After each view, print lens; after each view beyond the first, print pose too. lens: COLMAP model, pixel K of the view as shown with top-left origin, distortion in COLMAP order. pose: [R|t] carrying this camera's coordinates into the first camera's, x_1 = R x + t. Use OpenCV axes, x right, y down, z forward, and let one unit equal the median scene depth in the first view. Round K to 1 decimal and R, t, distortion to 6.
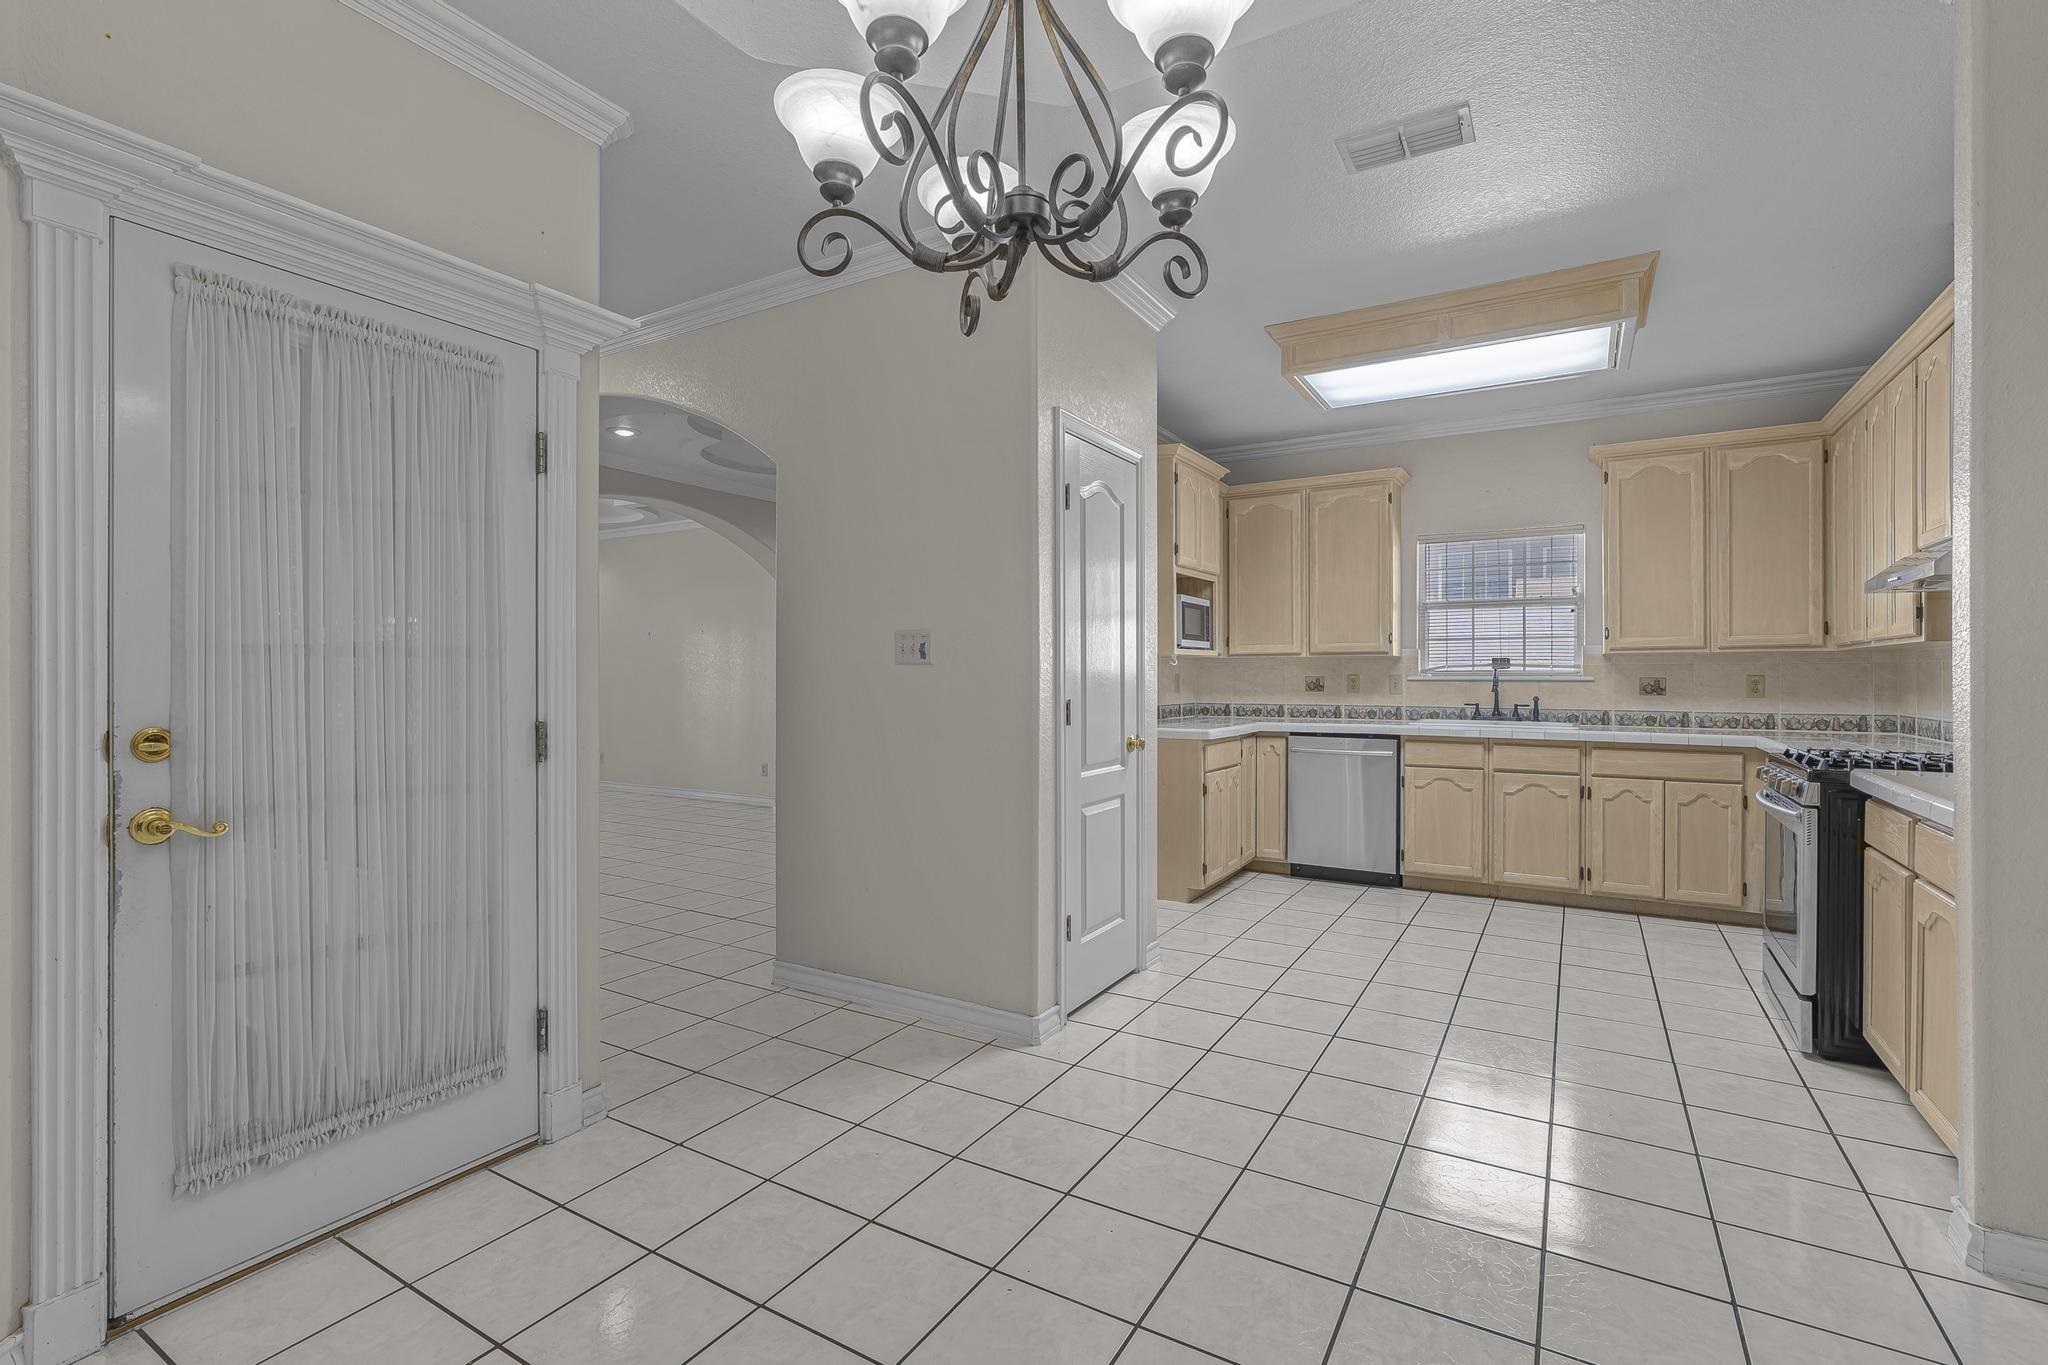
lens RADIAL K [[929.5, 0, 1026.8], [0, 929.5, 669.7], [0, 0, 1]] dist [-0.003584, 0.001627]
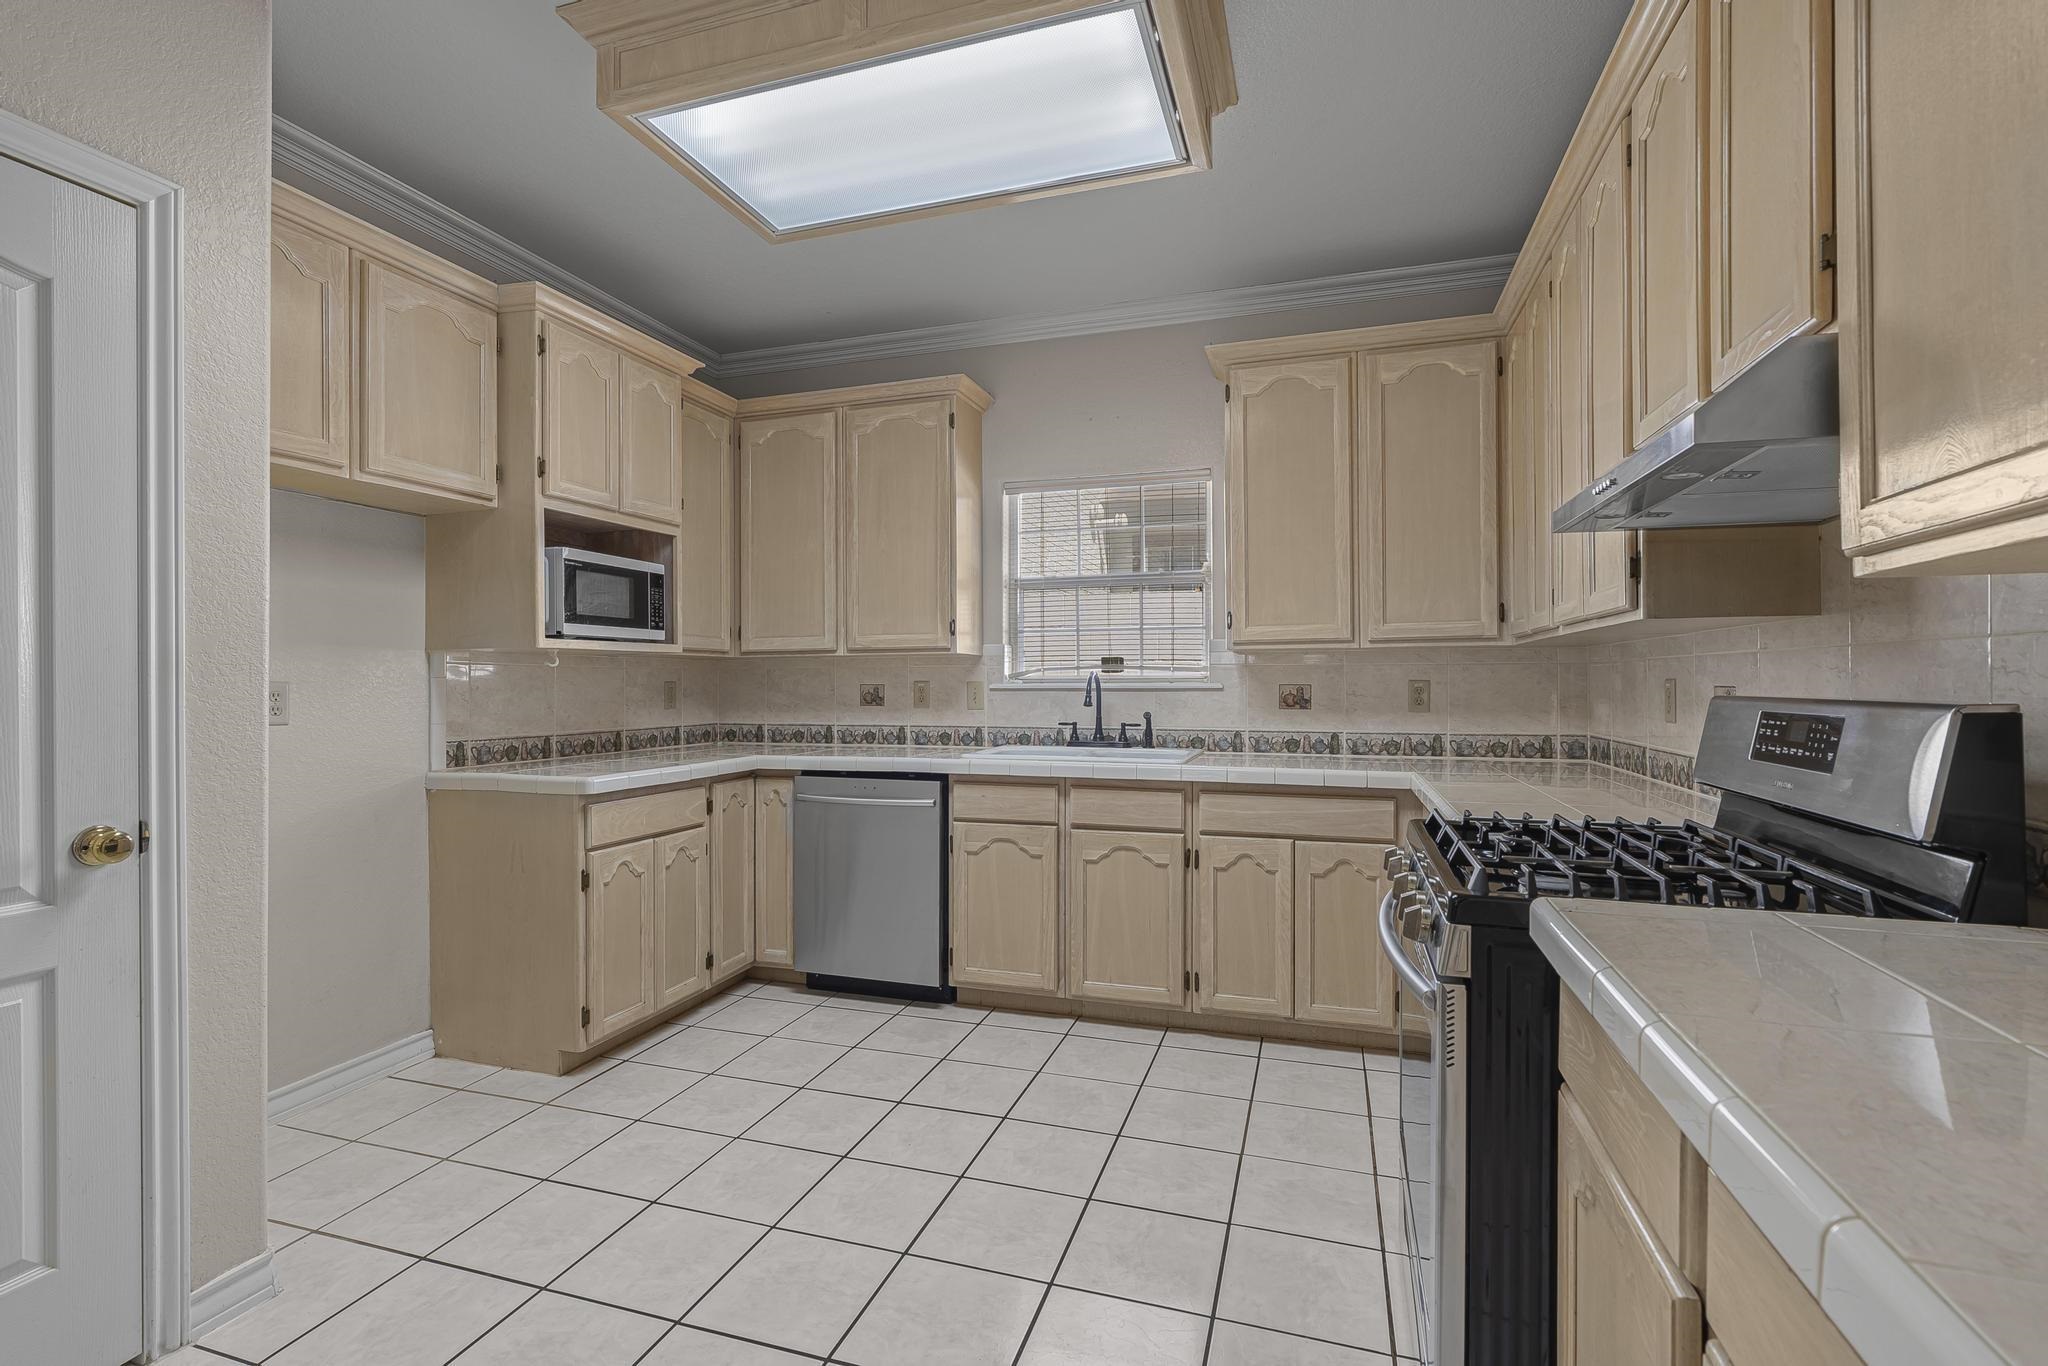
lens RADIAL K [[929.5, 0, 1026.8], [0, 929.5, 670.2], [0, 0, 1]] dist [-0.003584, 0.001627]
pose [[0.974549, -0.000776, 0.224175, 0.324818], [0.002265, 0.999977, -0.006385, 0.001774], [-0.224165, 0.006730, 0.974528, 0.363882]]
